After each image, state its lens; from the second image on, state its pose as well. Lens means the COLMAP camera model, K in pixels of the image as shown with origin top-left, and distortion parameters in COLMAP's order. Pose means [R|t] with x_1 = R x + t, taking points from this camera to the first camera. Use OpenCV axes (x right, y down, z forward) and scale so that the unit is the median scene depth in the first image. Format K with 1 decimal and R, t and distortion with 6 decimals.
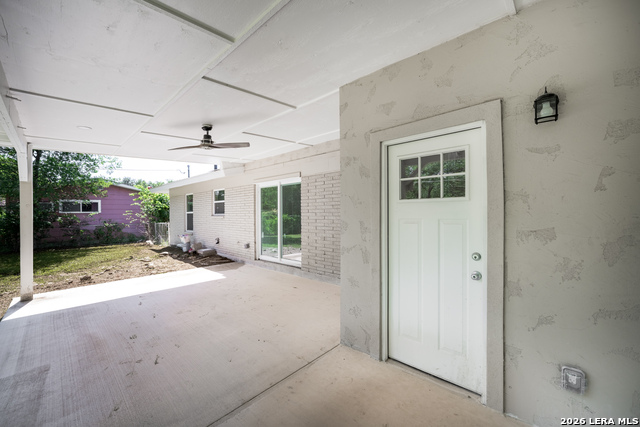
lens RADIAL K [[256.4, 0, 319.9], [0, 256.4, 213.7], [0, 0, 1]] dist [-0.012812, 0.000680]
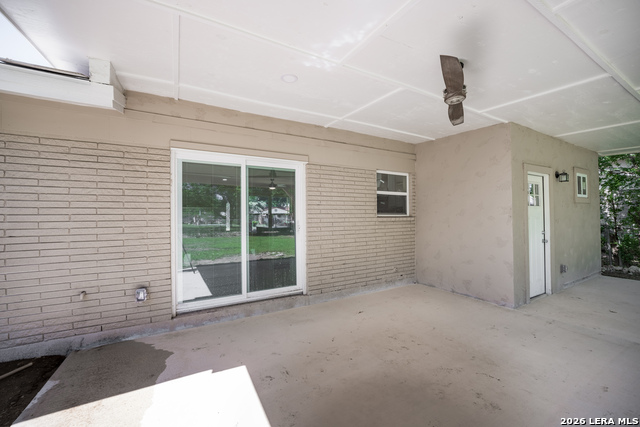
lens RADIAL K [[256.4, 0, 319.9], [0, 256.4, 213.1], [0, 0, 1]] dist [-0.012812, 0.000680]
pose [[0.302819, 0.005967, 0.953029, -0.657280], [0.000742, 0.999979, -0.006496, -0.001000], [-0.953048, 0.002674, 0.302808, 0.676207]]
